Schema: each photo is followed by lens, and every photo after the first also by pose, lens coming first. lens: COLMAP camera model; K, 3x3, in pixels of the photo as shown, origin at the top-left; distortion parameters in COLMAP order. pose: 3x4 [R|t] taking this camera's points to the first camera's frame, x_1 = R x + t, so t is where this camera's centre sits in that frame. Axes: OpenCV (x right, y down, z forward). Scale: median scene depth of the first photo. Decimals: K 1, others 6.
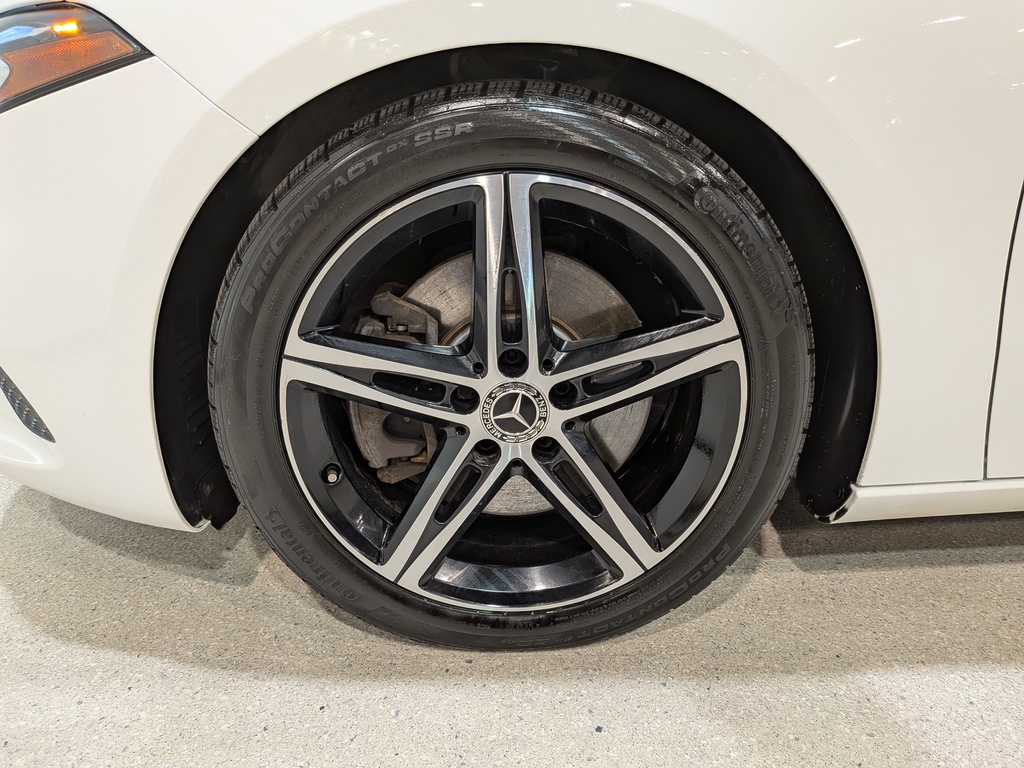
lens RADIAL K [[777.1, 0, 505.4], [0, 777.1, 388.8], [0, 0, 1]] dist [0.092141, -0.183977]
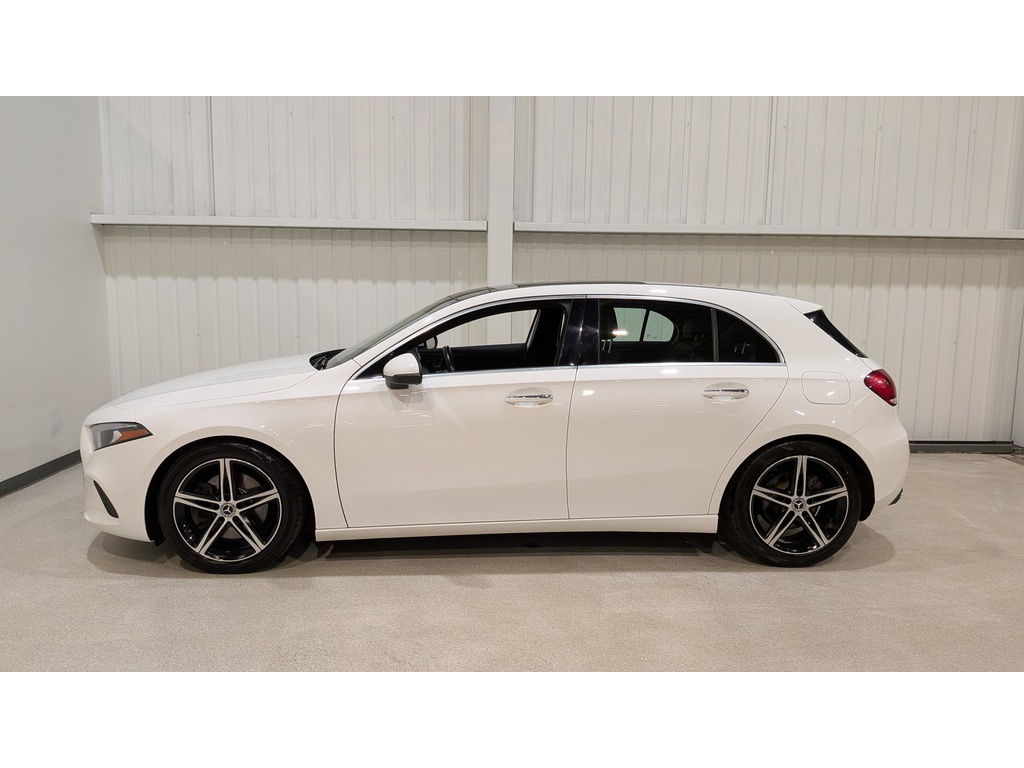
lens RADIAL K [[777.1, 0, 505.4], [0, 777.1, 388.8], [0, 0, 1]] dist [0.092141, -0.183977]
pose [[0.999310, 0.015348, 0.033837, 1.378962], [-0.007468, 0.975081, -0.221725, 0.325046], [-0.036397, 0.221319, 0.974522, -3.422717]]
